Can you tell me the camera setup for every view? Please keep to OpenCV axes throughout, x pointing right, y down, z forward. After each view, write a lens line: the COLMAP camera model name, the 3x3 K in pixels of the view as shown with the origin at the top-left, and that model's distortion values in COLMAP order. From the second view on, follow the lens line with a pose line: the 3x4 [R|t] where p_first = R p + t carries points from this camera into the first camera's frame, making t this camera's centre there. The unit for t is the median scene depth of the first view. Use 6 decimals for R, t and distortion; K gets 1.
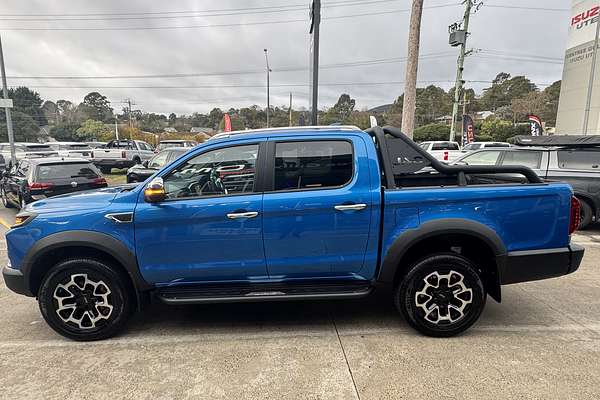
lens RADIAL K [[334.3, 0, 297.0], [0, 334.3, 200.0], [0, 0, 1]] dist [0.002171, 0.001044]
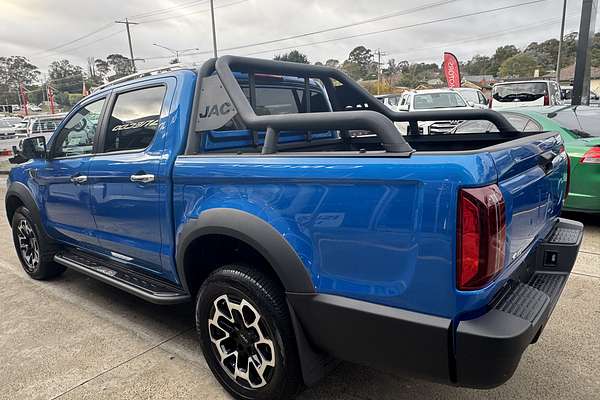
lens RADIAL K [[417.8, 0, 298.4], [0, 417.8, 200.7], [0, 0, 1]] dist [0.005808, -0.001219]
pose [[0.751498, 0.104556, -0.651398, 0.948644], [-0.058421, 0.994030, 0.092153, -0.031086], [0.657144, -0.031198, 0.753120, 0.500314]]
